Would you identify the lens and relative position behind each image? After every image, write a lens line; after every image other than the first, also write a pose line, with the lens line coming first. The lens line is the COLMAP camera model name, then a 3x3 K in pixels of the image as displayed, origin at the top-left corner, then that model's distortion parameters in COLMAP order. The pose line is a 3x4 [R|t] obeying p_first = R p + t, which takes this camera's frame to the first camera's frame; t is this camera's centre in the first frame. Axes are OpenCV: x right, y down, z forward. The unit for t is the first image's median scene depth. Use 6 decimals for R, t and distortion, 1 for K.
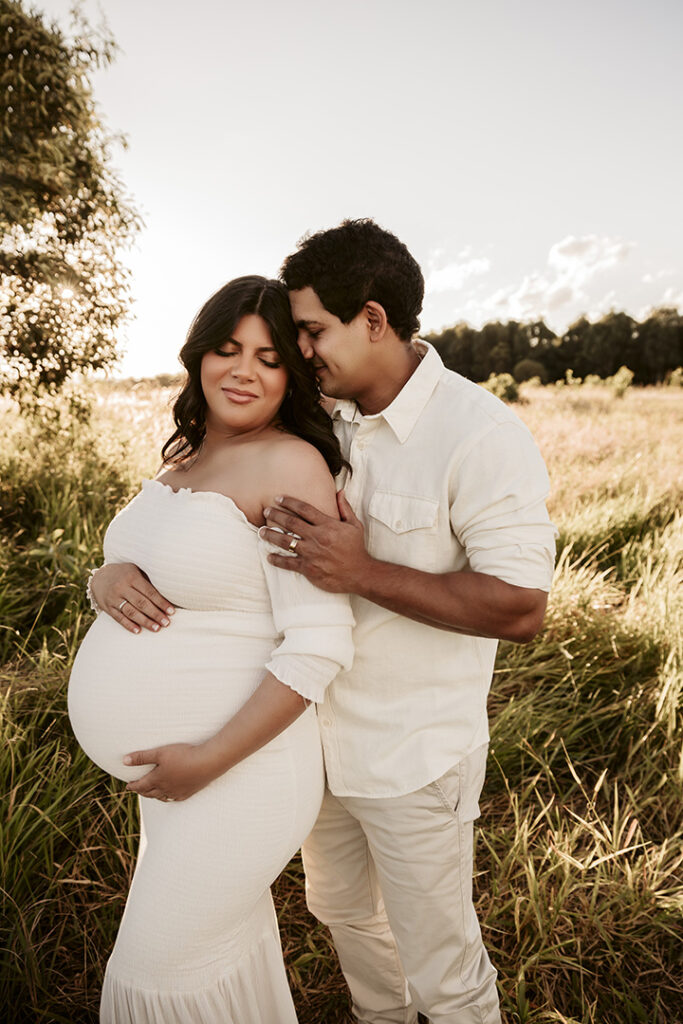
lens RADIAL K [[789.3, 0, 389.5], [0, 789.3, 506.8], [0, 0, 1]] dist [-0.036545, 0.004310]
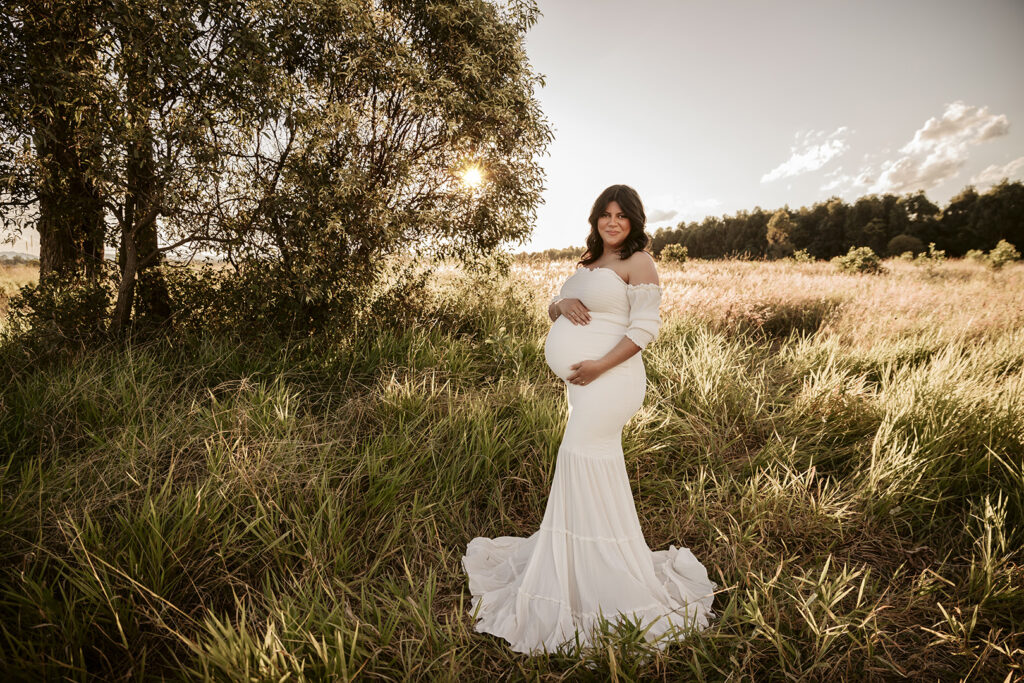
lens RADIAL K [[721.3, 0, 512.0], [0, 721.3, 341.5], [0, 0, 1]] dist [-0.017978, 0.004313]
pose [[0.946069, 0.037871, -0.321745, 0.055525], [-0.050949, 0.998178, -0.032320, 0.061969], [0.319935, 0.046969, 0.946275, -0.263313]]
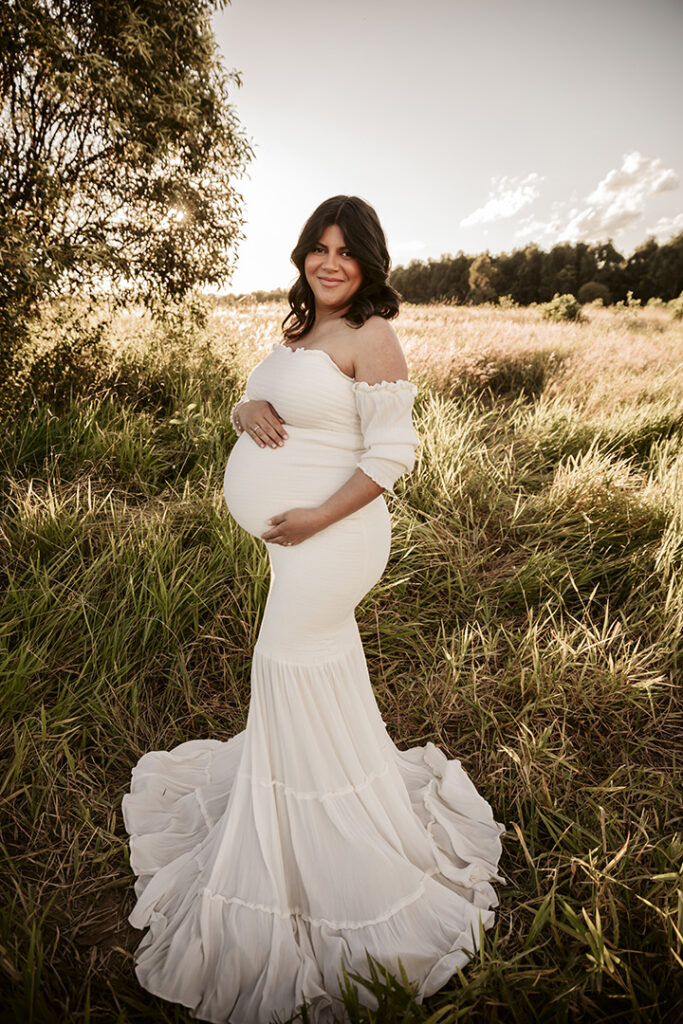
lens RADIAL K [[697.3, 0, 344.8], [0, 697.3, 507.9], [0, 0, 1]] dist [-0.036761, 0.021936]
pose [[0.987418, 0.056548, -0.147673, 0.005011], [-0.036533, 0.990187, 0.134889, 0.019787], [0.153852, -0.127797, 0.979795, -0.065287]]
